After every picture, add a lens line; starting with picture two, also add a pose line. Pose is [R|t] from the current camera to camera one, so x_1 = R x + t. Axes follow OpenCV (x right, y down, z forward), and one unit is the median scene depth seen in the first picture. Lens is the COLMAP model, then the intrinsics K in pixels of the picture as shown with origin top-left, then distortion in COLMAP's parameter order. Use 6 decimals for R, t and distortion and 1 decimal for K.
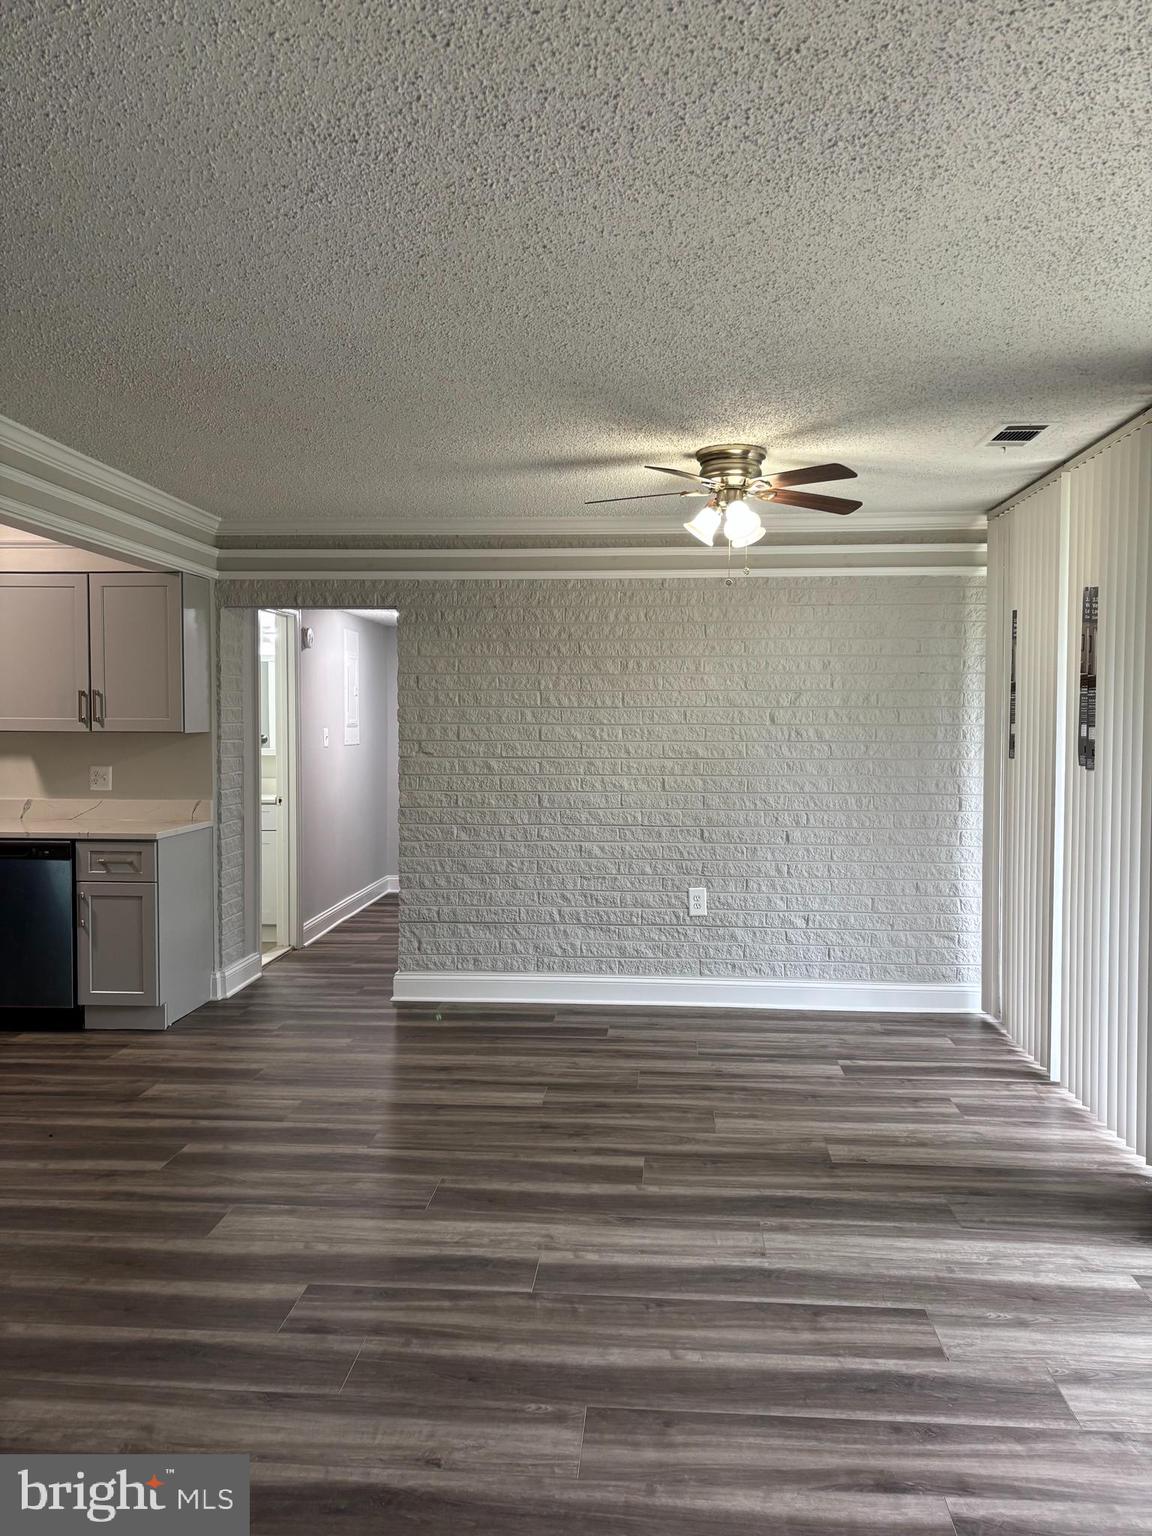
lens RADIAL K [[1176.6, 0, 582.4], [0, 1176.6, 767.8], [0, 0, 1]] dist [0.014307, -0.000488]
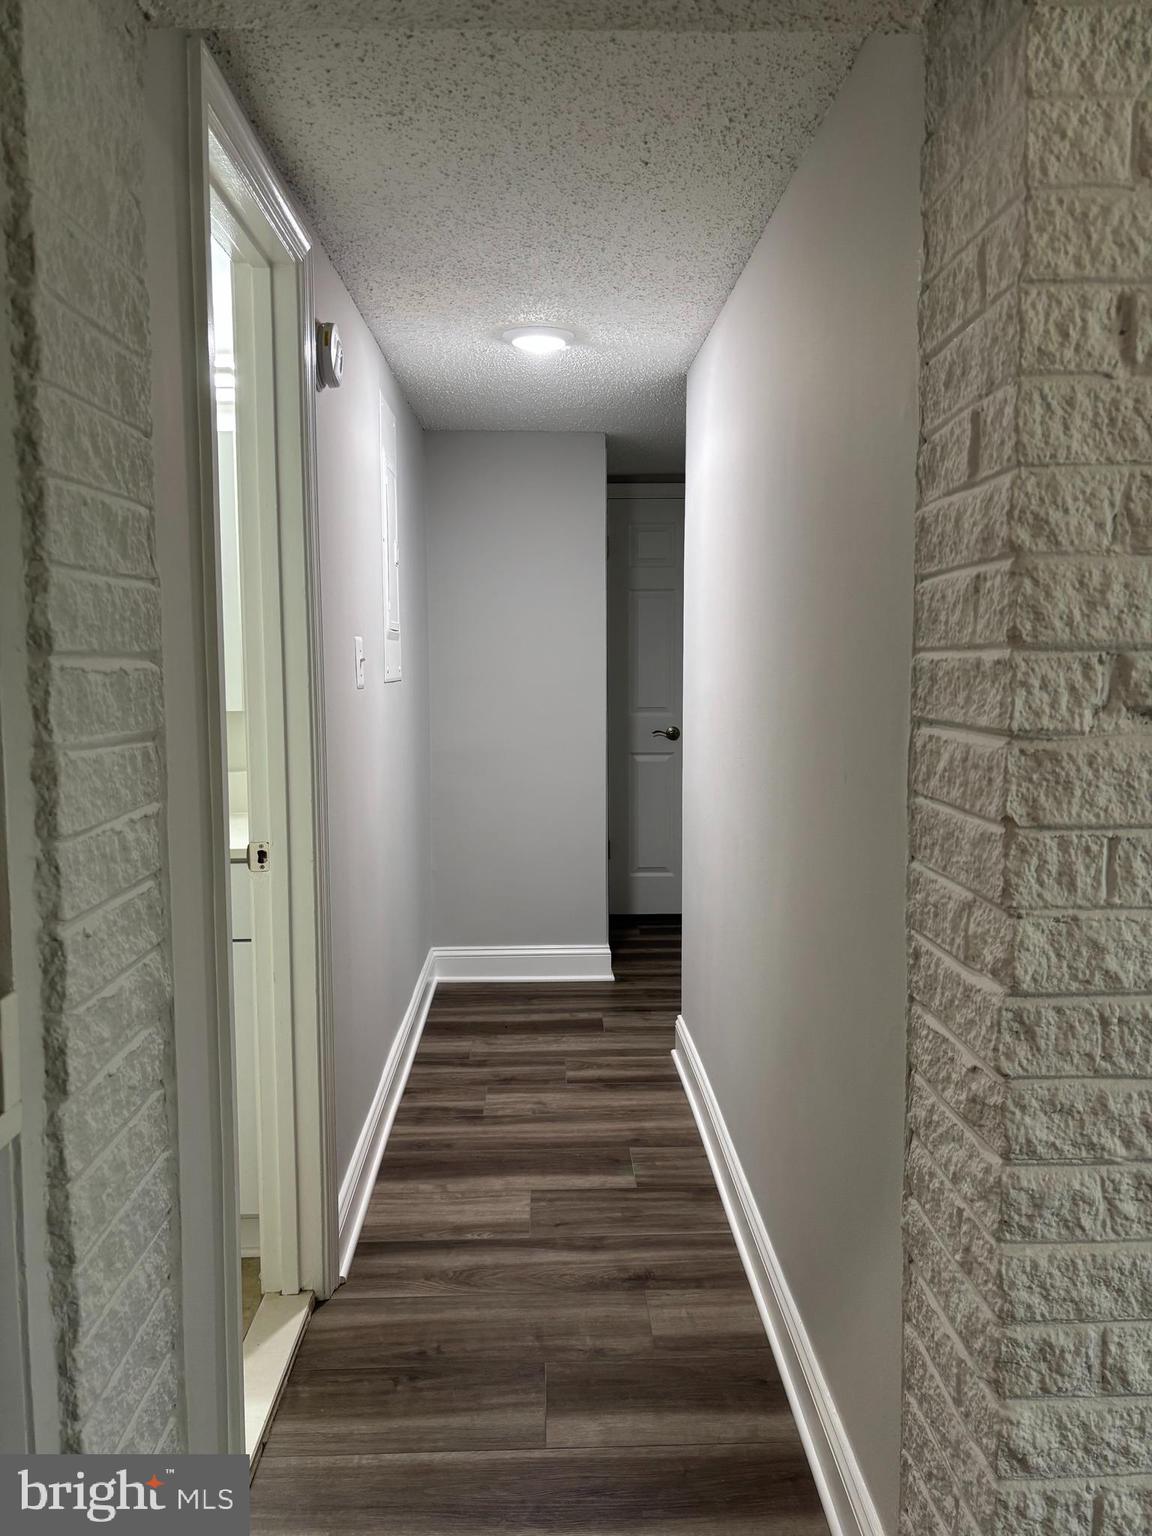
lens RADIAL K [[1176.6, 0, 567.8], [0, 1176.6, 768.4], [0, 0, 1]] dist [0.014307, -0.000488]
pose [[0.996512, -0.028116, 0.078571, -0.237953], [0.023482, 0.997964, 0.059298, -0.016930], [-0.080078, -0.057246, 0.995143, 0.803719]]
